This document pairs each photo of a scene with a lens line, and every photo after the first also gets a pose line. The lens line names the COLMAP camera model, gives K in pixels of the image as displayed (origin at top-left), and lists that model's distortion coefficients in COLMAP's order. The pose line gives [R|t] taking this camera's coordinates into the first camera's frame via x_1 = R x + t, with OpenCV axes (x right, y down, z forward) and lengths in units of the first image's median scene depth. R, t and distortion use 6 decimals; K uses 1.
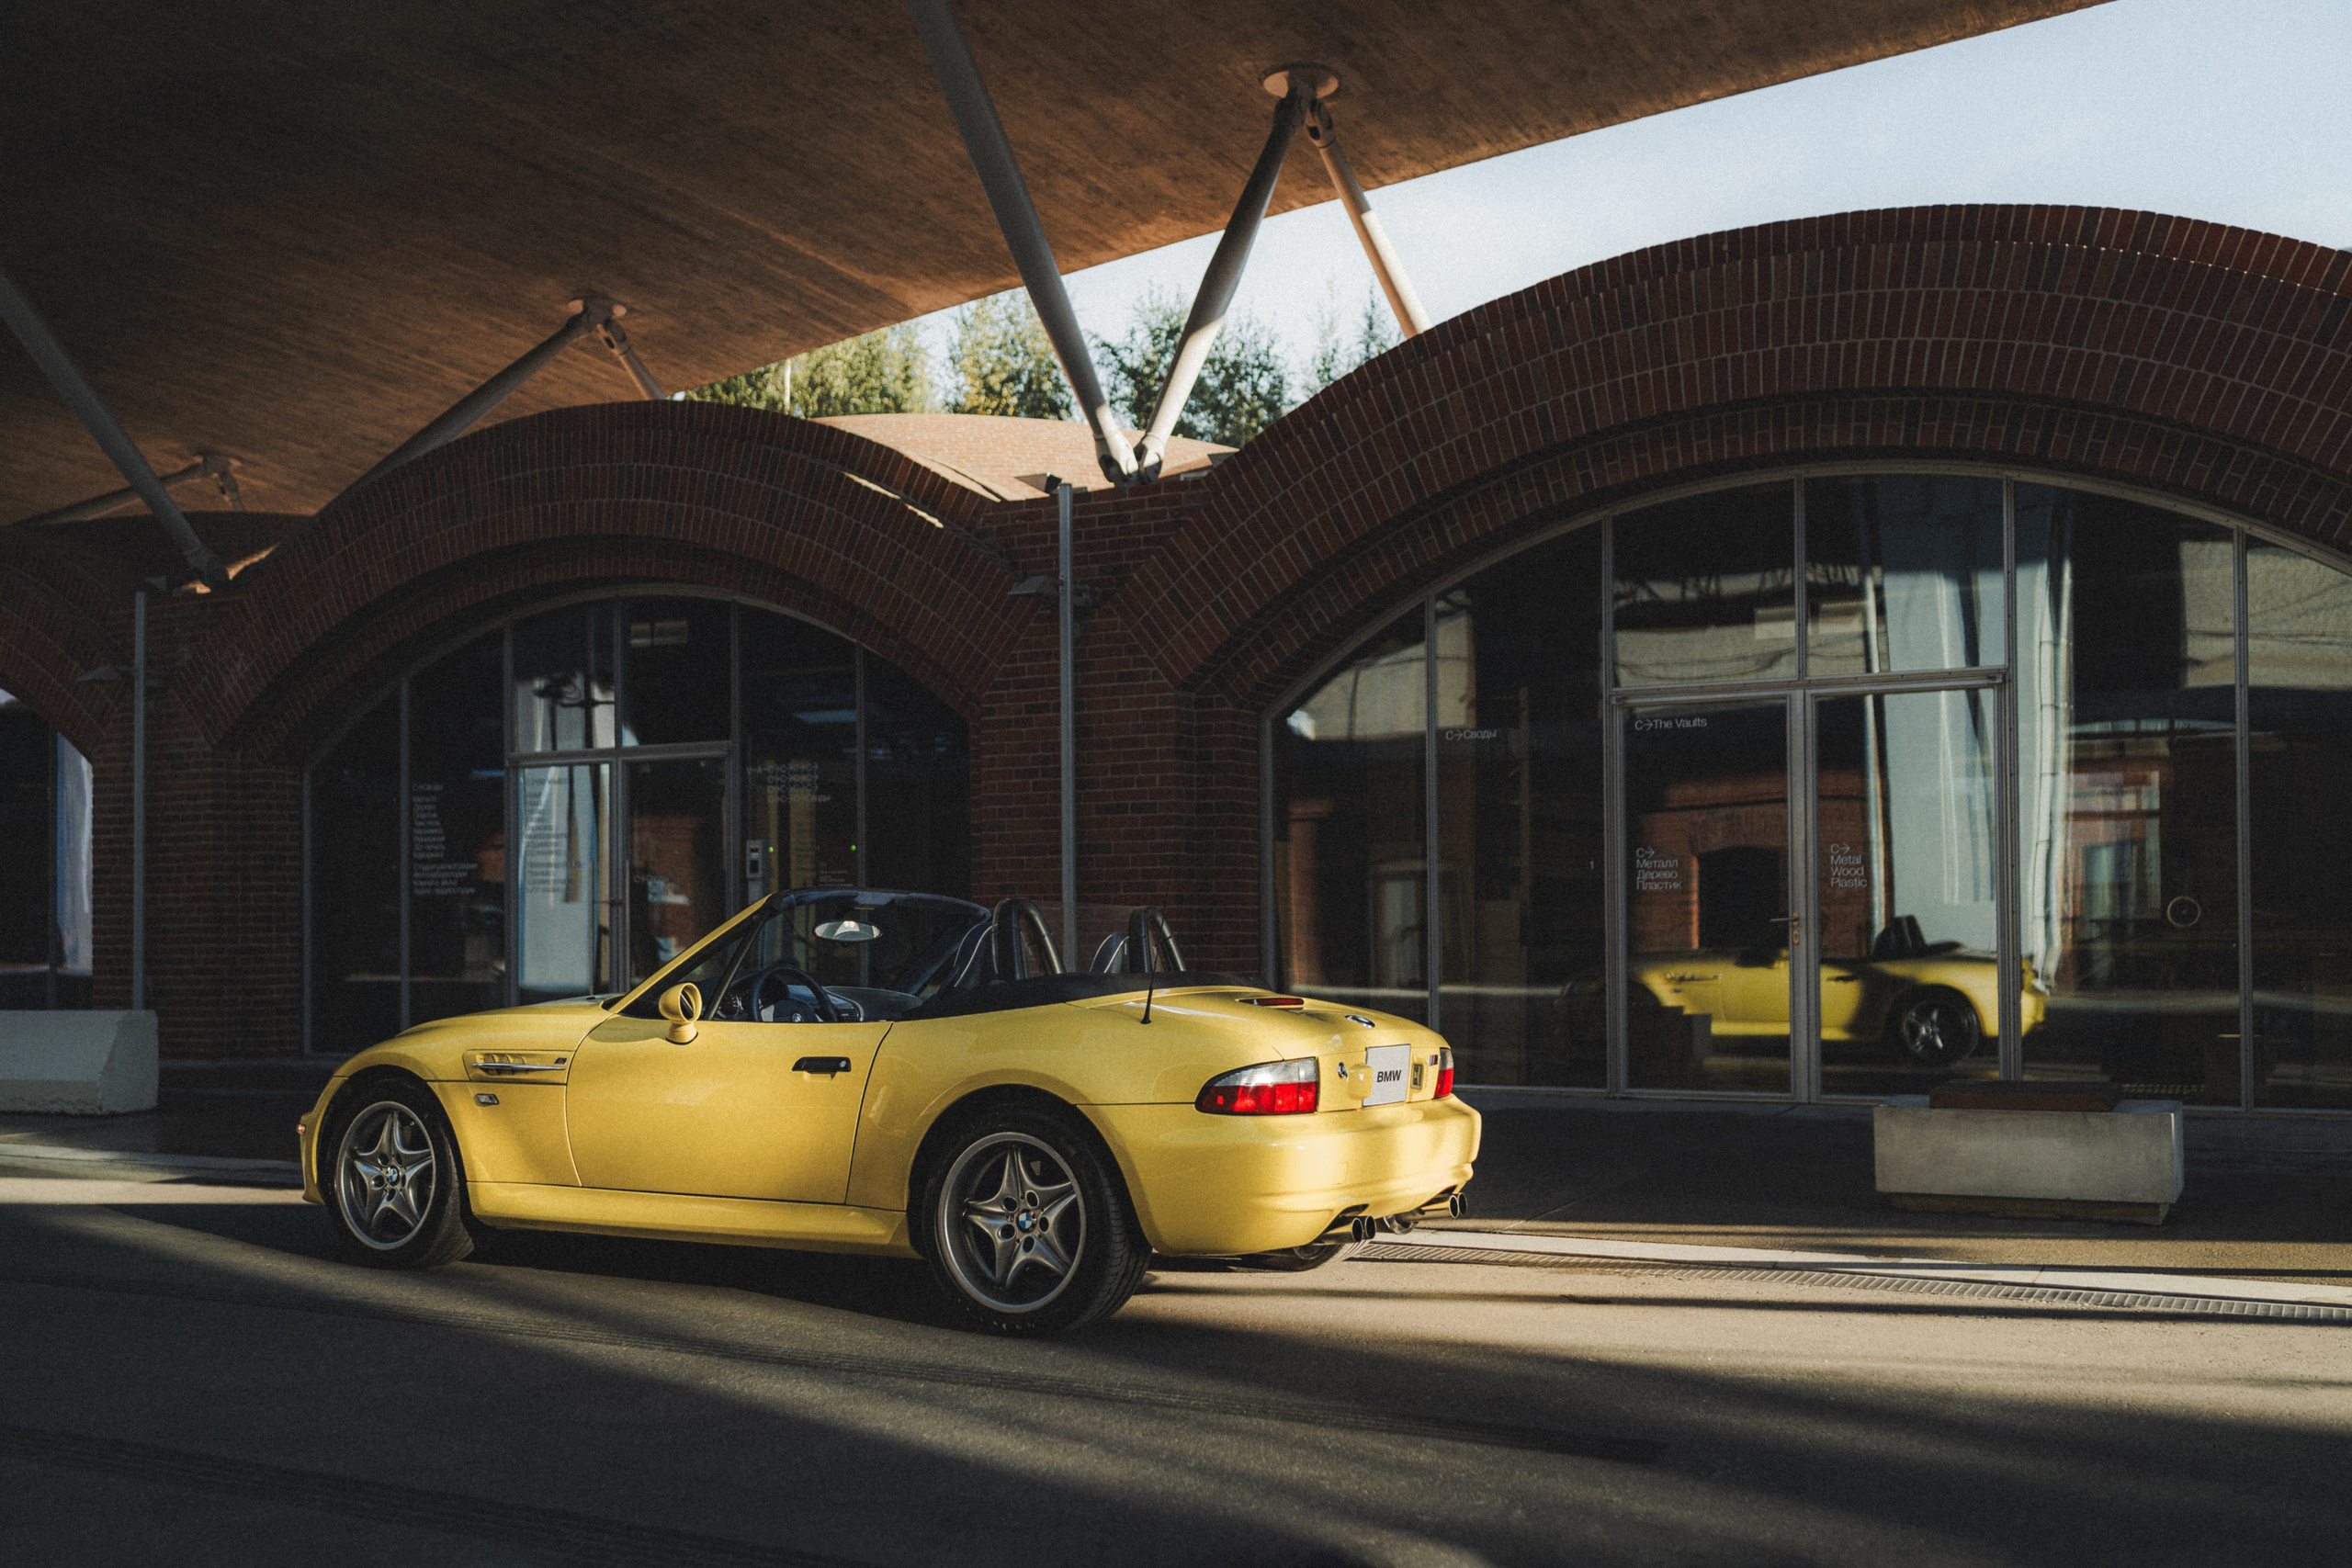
lens RADIAL K [[2361.0, 0, 1182.2], [0, 2361.0, 883.4], [0, 0, 1]] dist [0.002795, 0.029143]
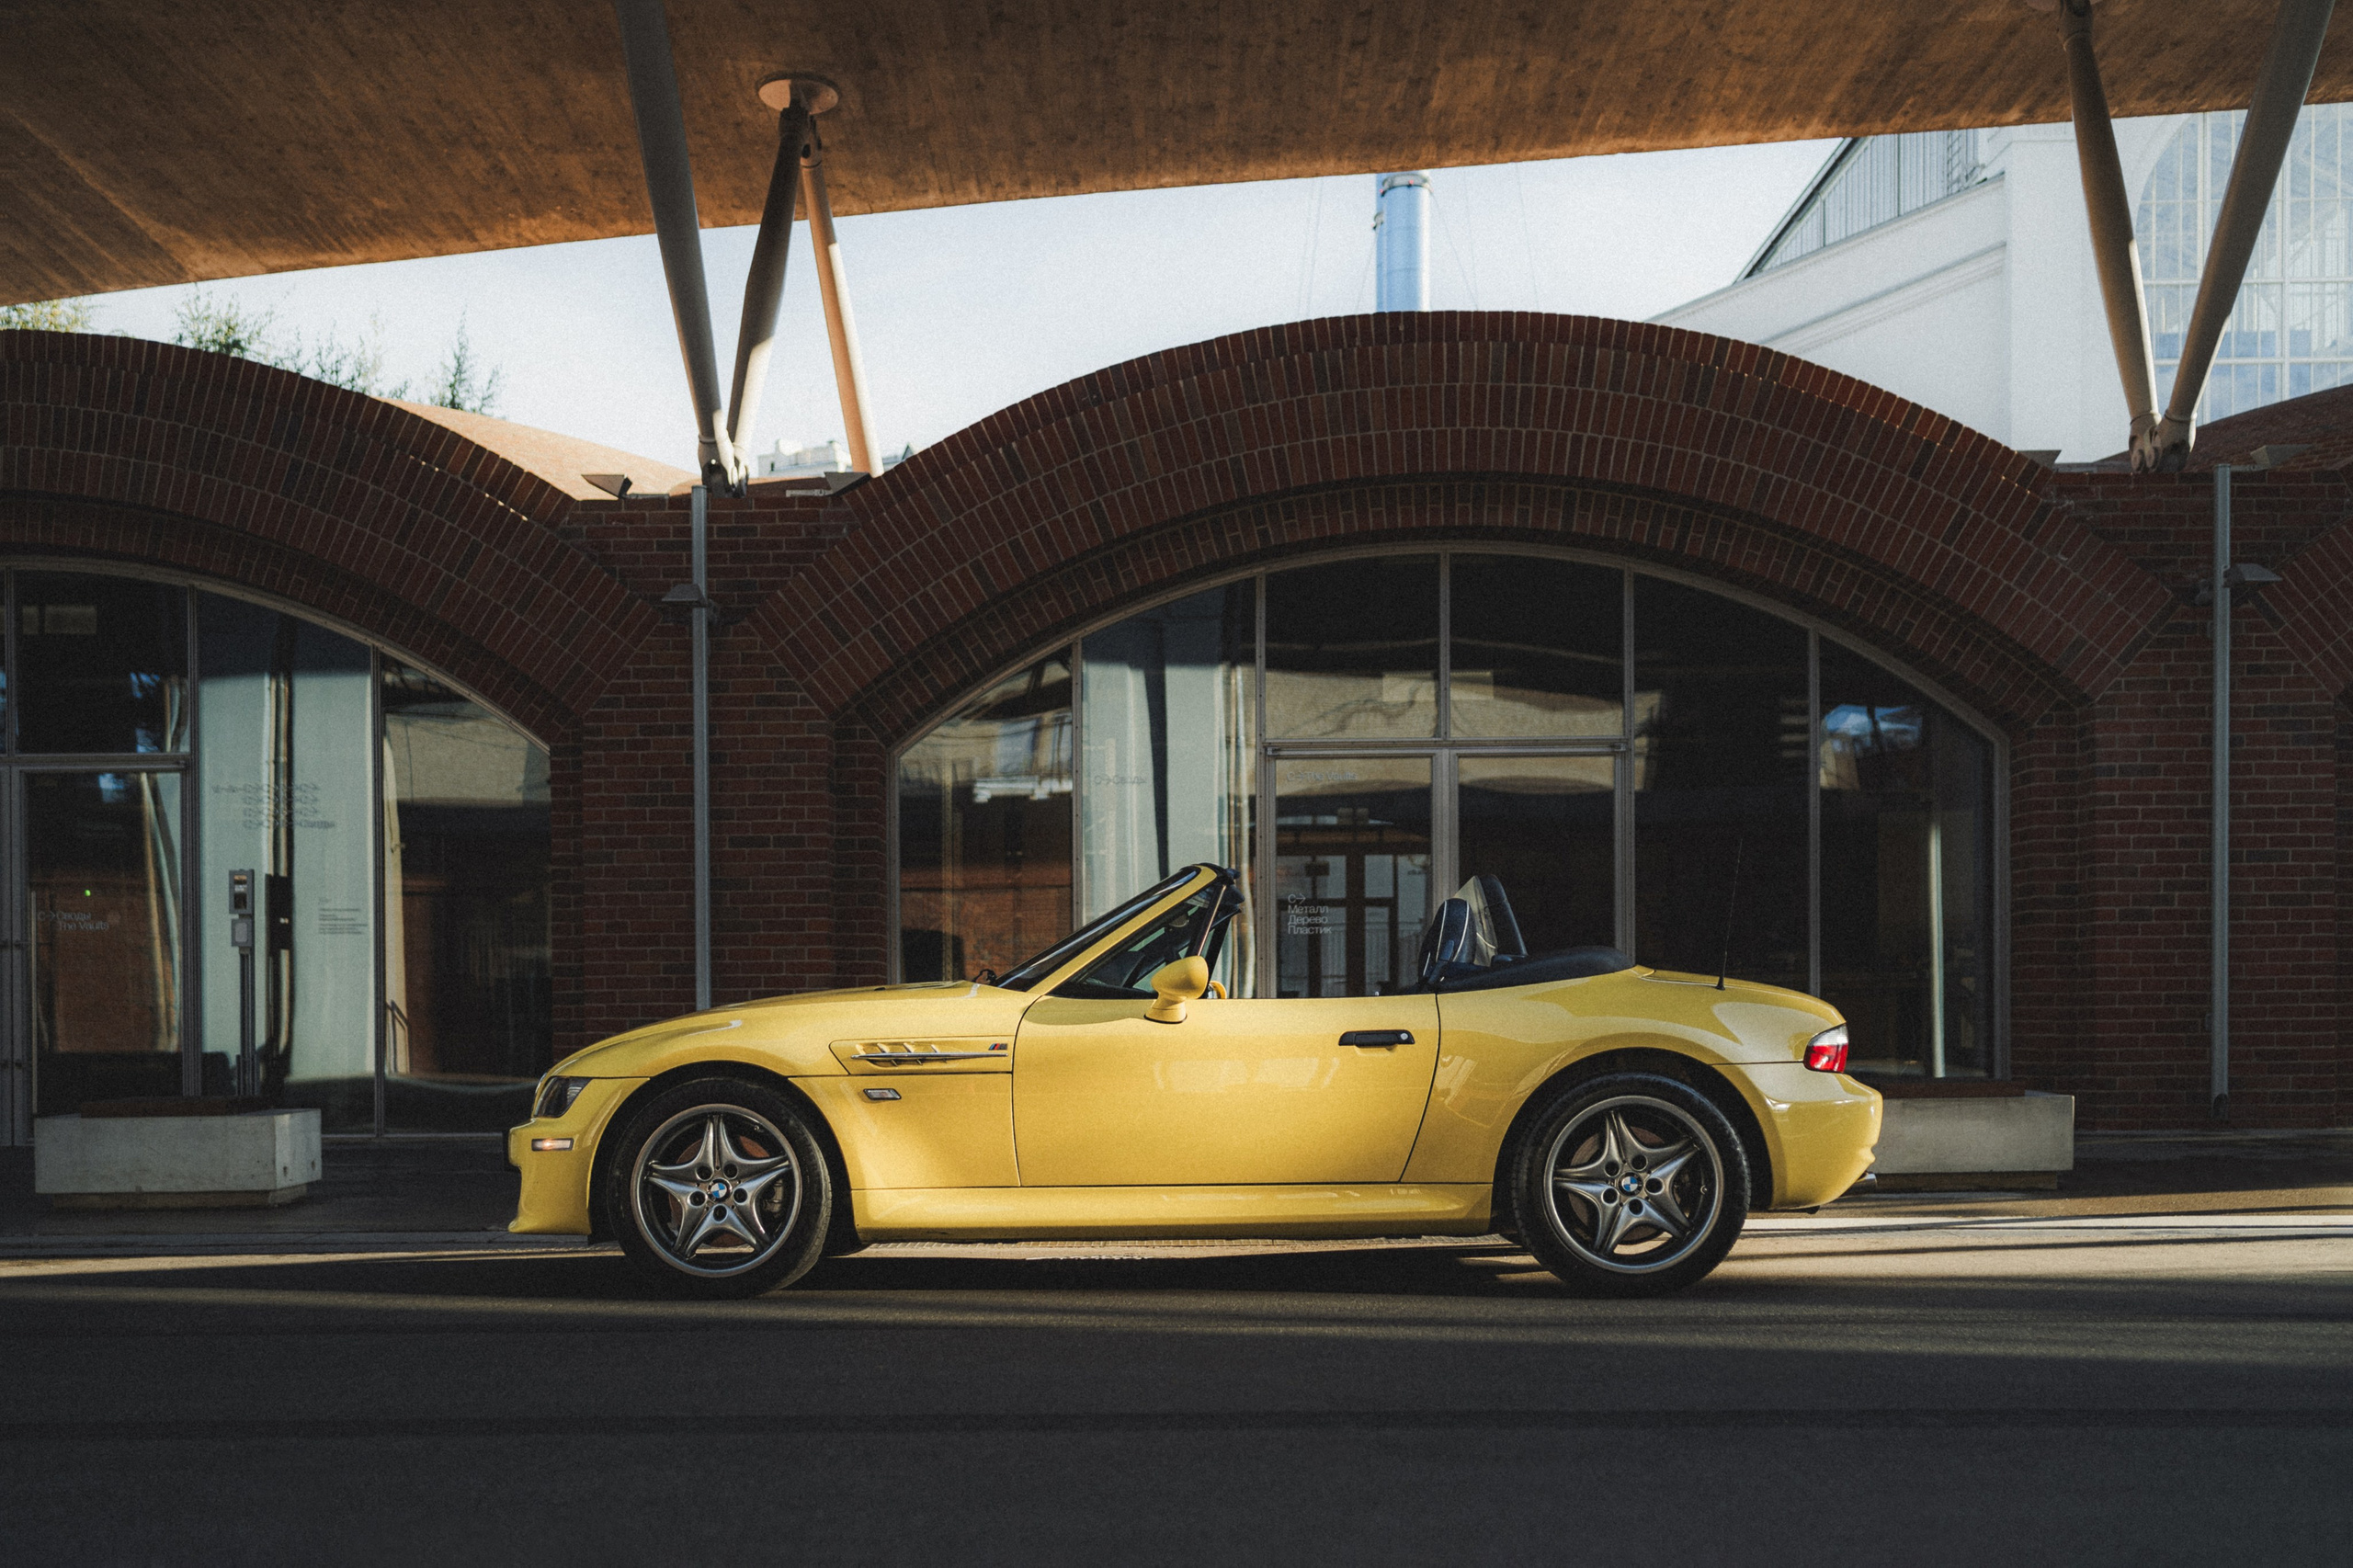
lens RADIAL K [[2381.7, 0, 1168.8], [0, 2381.7, 1047.2], [0, 0, 1]] dist [-0.003334, 0.029448]
pose [[0.874706, -0.005137, 0.484626, -0.374775], [-0.004769, 0.999804, 0.019207, 0.033611], [-0.484630, -0.019112, 0.874510, 0.105558]]
